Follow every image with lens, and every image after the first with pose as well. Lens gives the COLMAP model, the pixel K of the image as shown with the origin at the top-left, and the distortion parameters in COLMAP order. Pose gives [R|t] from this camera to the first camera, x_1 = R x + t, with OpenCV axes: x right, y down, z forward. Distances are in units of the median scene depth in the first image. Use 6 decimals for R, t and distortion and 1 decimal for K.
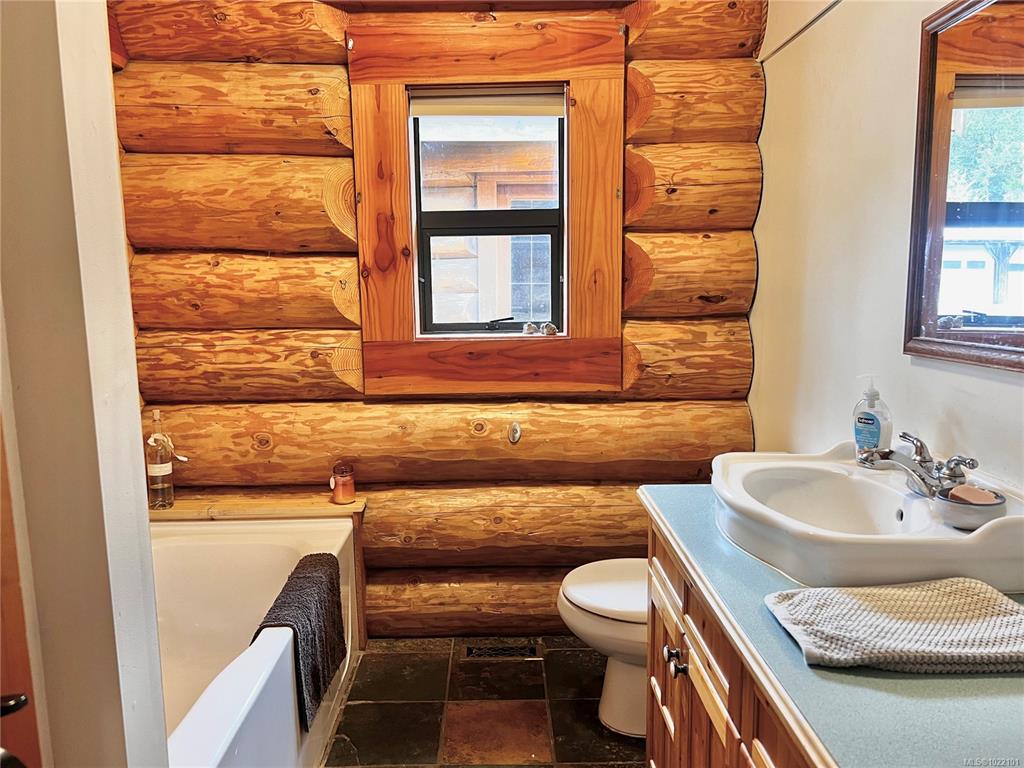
lens RADIAL K [[767.2, 0, 501.2], [0, 767.2, 389.8], [0, 0, 1]] dist [0.056797, -0.061906]
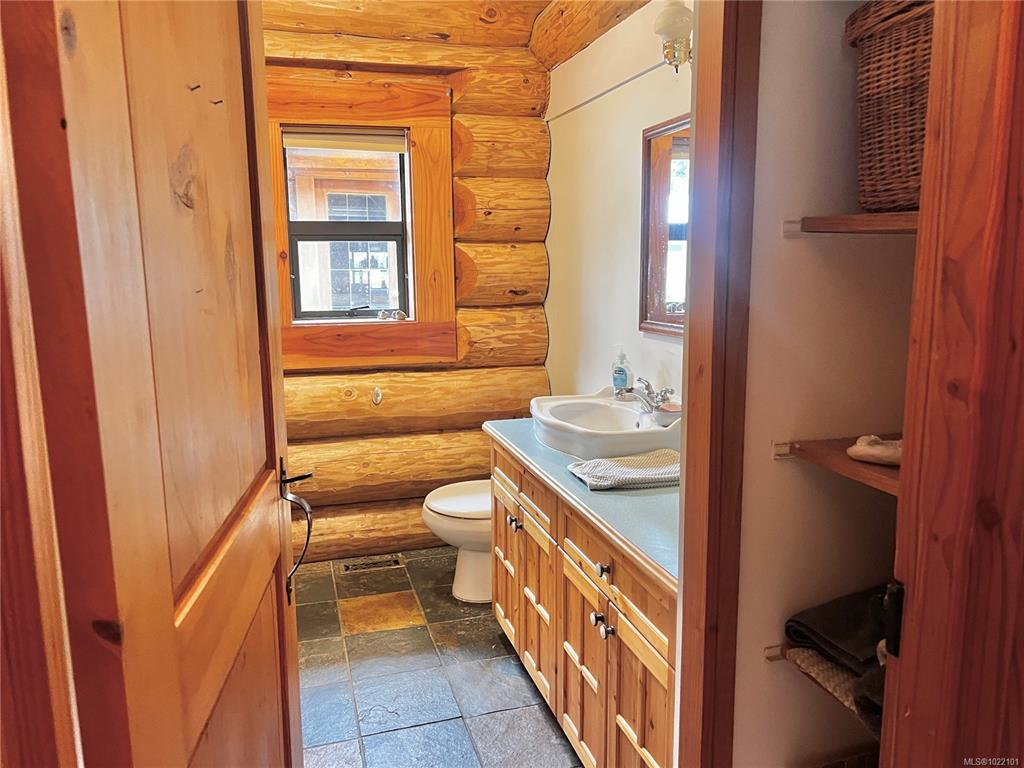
lens RADIAL K [[767.2, 0, 508.6], [0, 767.2, 383.6], [0, 0, 1]] dist [0.056797, -0.061906]
pose [[0.960910, -0.038635, 0.274152, -0.127509], [0.033177, 0.999149, 0.024517, 0.010462], [-0.274866, -0.014463, 0.961374, -0.316934]]
